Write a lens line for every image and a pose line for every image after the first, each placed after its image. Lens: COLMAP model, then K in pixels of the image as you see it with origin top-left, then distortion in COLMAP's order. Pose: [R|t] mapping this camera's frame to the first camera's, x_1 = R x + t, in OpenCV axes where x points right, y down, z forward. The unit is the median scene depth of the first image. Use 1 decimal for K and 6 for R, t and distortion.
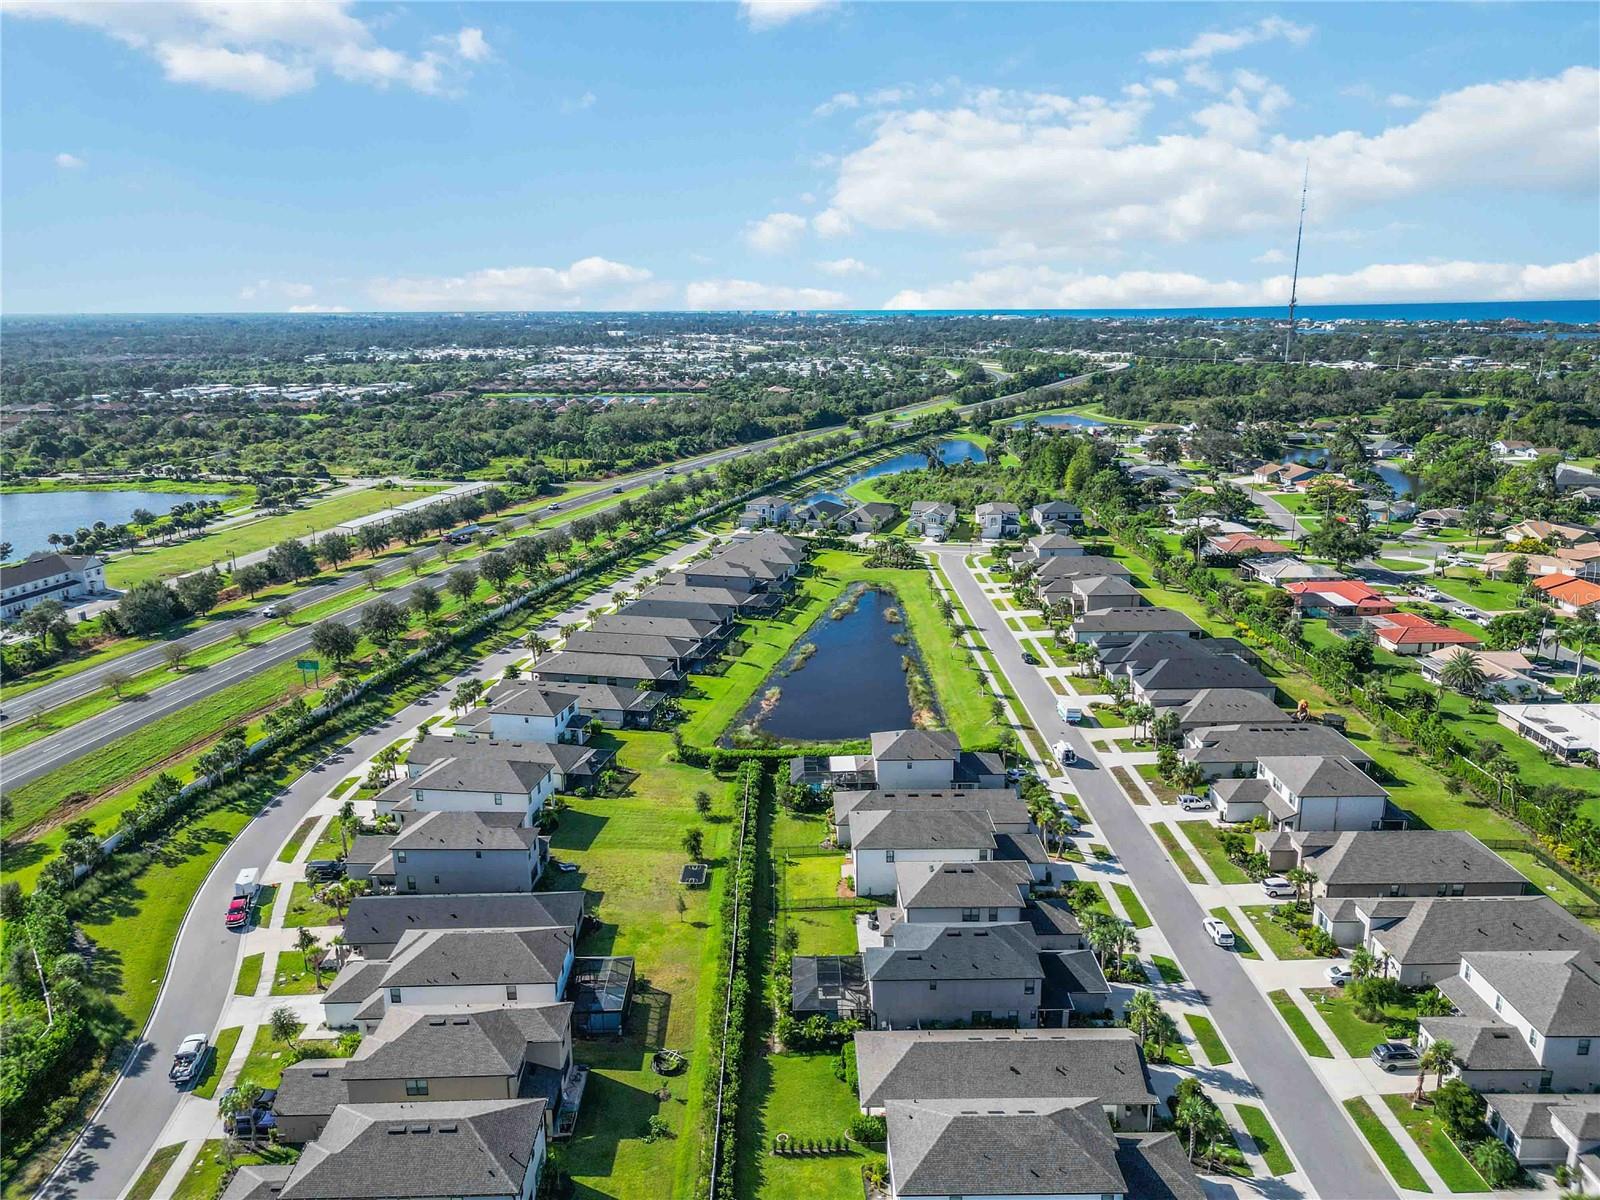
lens RADIAL K [[1121.2, 0, 798.5], [0, 1121.2, 599.2], [0, 0, 1]] dist [0.059905, -0.054843]
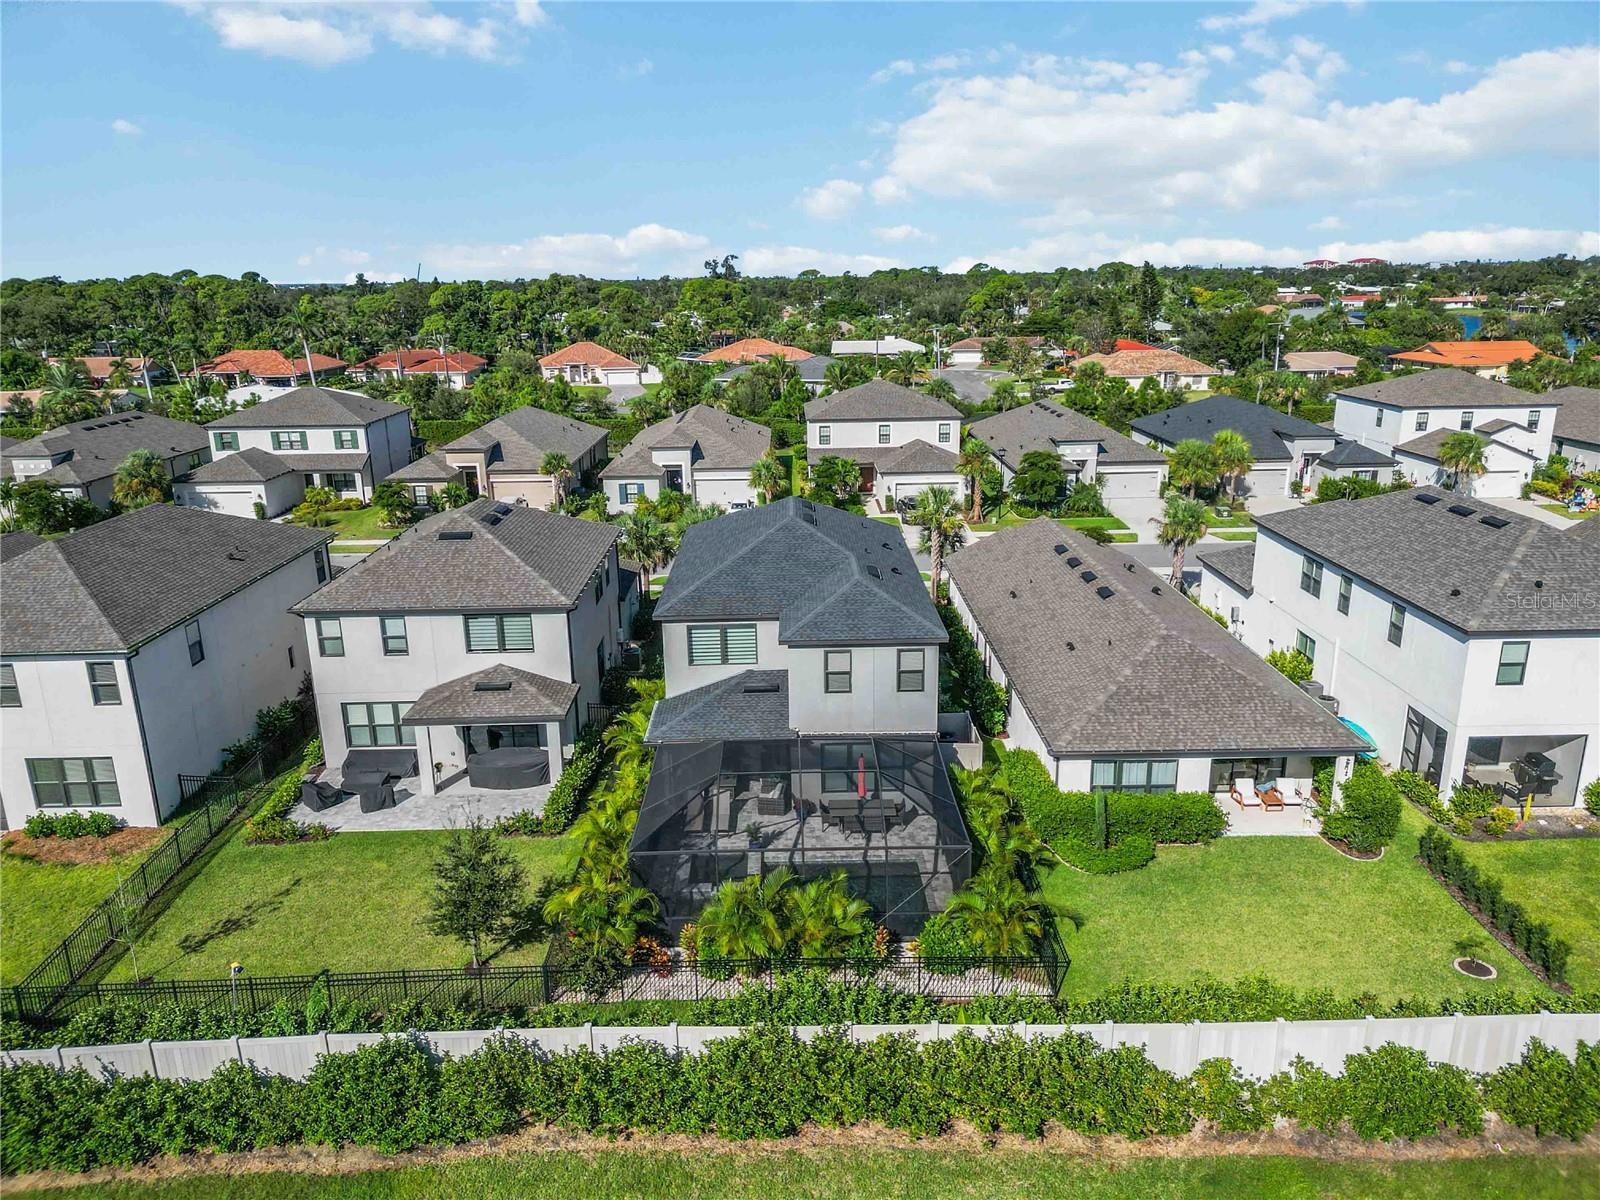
lens RADIAL K [[1121.2, 0, 798.5], [0, 1121.2, 599.2], [0, 0, 1]] dist [0.059905, -0.054843]
pose [[-0.001233, -0.266224, 0.963911, -0.140463], [0.271814, 0.927531, 0.256523, 0.124633], [-0.962349, 0.262320, 0.071220, 0.555306]]
